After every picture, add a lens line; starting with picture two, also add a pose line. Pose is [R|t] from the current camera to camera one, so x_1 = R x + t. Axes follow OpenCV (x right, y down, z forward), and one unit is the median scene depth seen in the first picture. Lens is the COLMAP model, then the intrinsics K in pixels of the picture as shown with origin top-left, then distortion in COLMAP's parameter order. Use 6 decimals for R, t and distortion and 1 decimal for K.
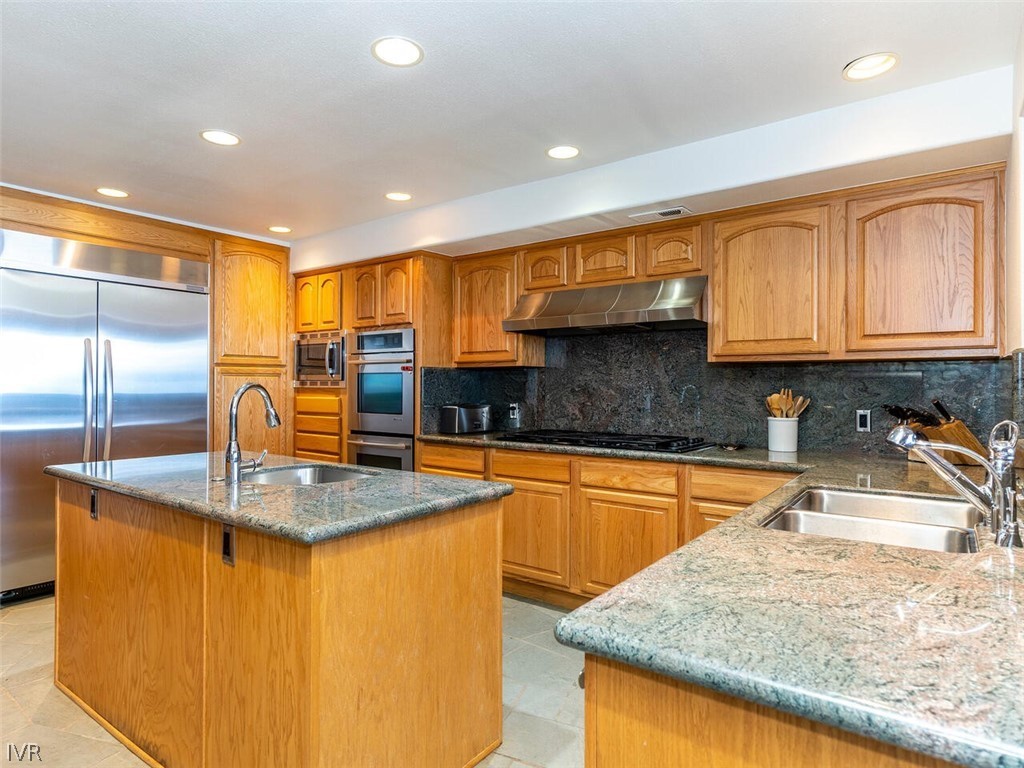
lens RADIAL K [[597.3, 0, 514.2], [0, 597.3, 387.2], [0, 0, 1]] dist [-0.006758, 0.004574]
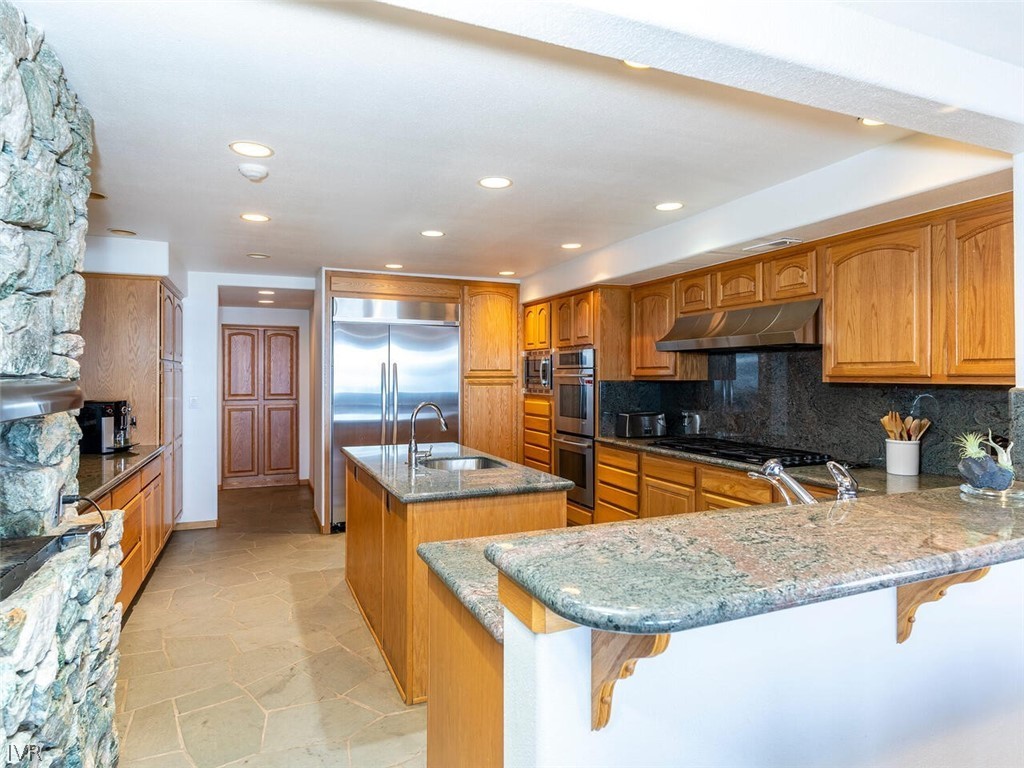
lens RADIAL K [[597.3, 0, 510.1], [0, 597.3, 380.3], [0, 0, 1]] dist [-0.006758, 0.004574]
pose [[0.862392, 0.001831, -0.506238, 0.331033], [-0.000512, 0.999996, 0.002745, -0.041907], [0.506241, -0.002108, 0.862389, -0.144452]]
